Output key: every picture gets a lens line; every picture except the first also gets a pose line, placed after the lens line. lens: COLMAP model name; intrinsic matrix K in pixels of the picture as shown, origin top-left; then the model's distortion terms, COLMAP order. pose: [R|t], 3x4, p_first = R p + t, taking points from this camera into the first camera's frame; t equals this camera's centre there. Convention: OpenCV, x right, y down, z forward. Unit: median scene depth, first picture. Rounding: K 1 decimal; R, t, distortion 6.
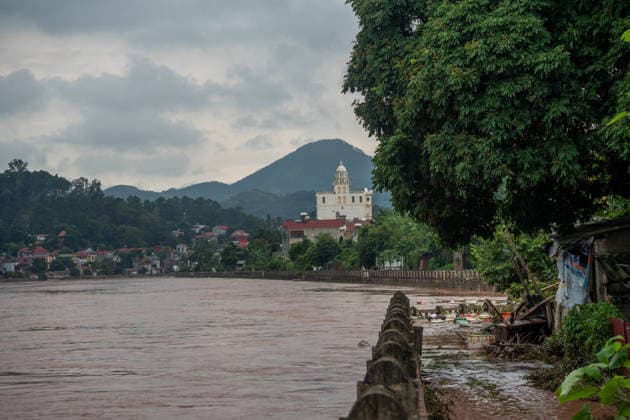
lens RADIAL K [[1448.5, 0, 315.0], [0, 1448.5, 210.0], [0, 0, 1]] dist [0.386889, 0.191938]
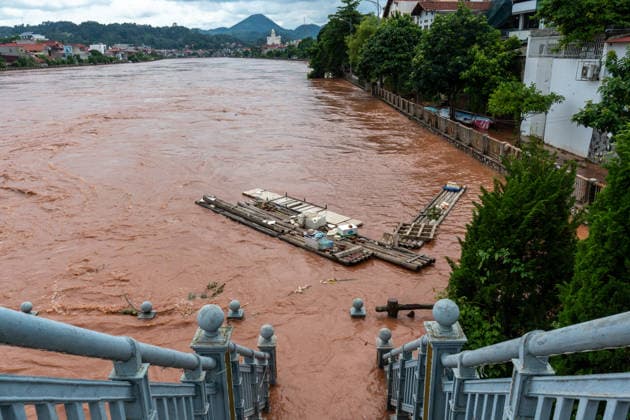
lens RADIAL K [[441.0, 0, 315.0], [0, 441.0, 210.0], [0, 0, 1]] dist [-0.048005, 0.001214]
pose [[0.988831, -0.037849, 0.144153, -0.049505], [-0.018808, 0.927796, 0.372613, -0.017352], [-0.147847, -0.371163, 0.916722, -0.277966]]
